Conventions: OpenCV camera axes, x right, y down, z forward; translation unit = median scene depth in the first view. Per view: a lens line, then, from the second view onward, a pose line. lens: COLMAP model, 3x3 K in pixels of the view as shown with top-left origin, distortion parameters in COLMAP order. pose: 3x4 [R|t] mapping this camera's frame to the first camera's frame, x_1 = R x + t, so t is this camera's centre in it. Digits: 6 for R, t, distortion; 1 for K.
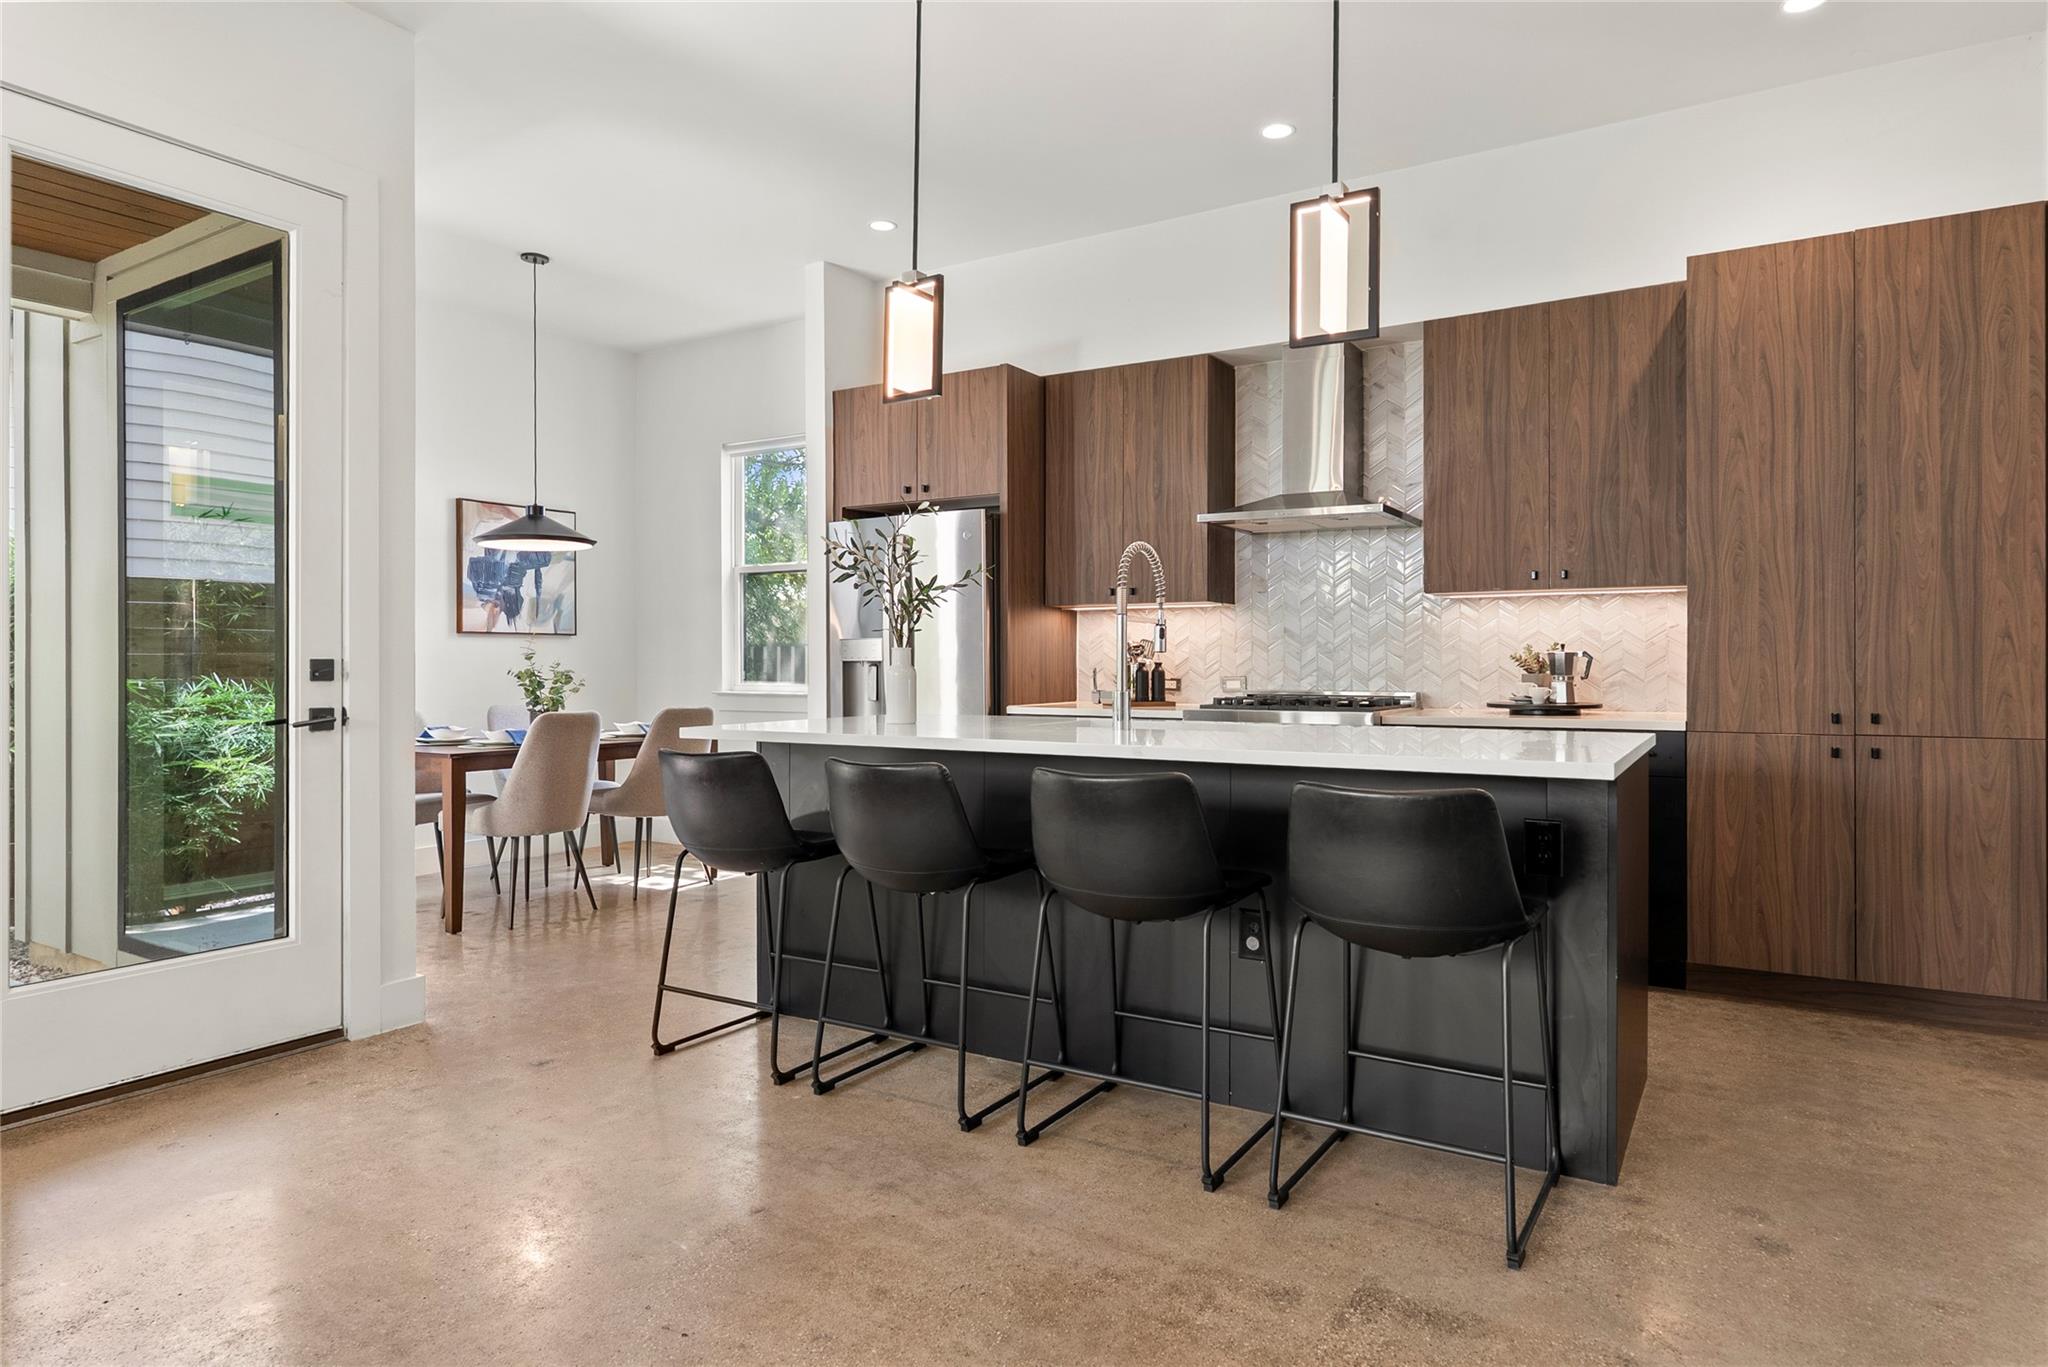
lens RADIAL K [[1186.4, 0, 1035.6], [0, 1186.4, 662.6], [0, 0, 1]] dist [0.002311, 0.000054]
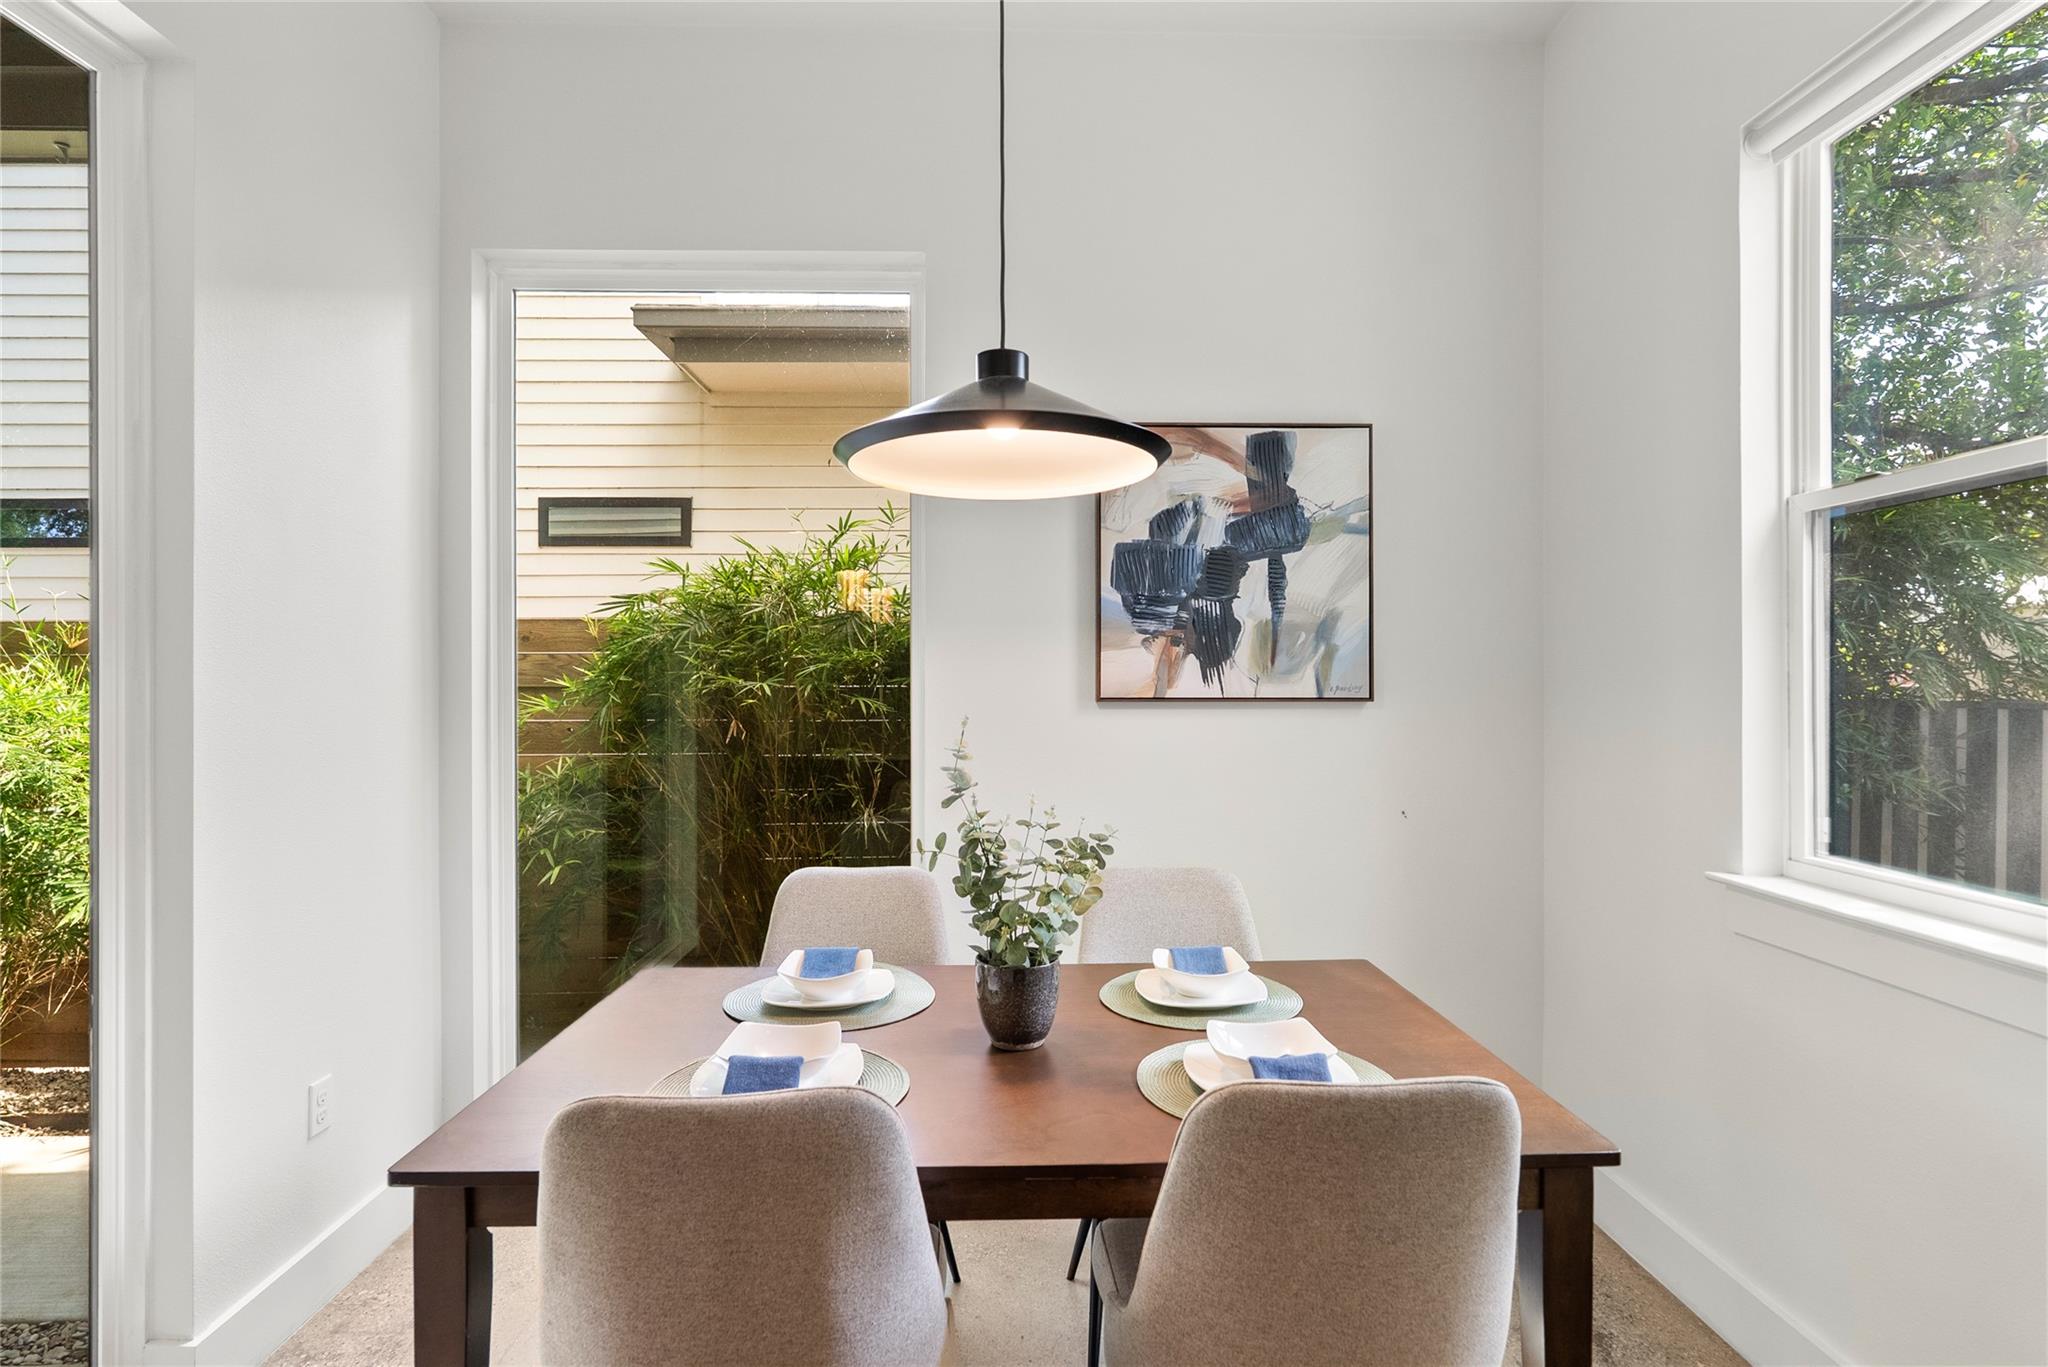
lens RADIAL K [[1042.7, 0, 1032.3], [0, 1042.7, 681.8], [0, 0, 1]] dist [-0.001652, 0.000449]
pose [[0.547171, -0.000822, -0.837020, -0.195222], [0.001349, 0.999999, -0.000100, -0.045167], [0.837020, -0.001074, 0.547172, 1.018484]]
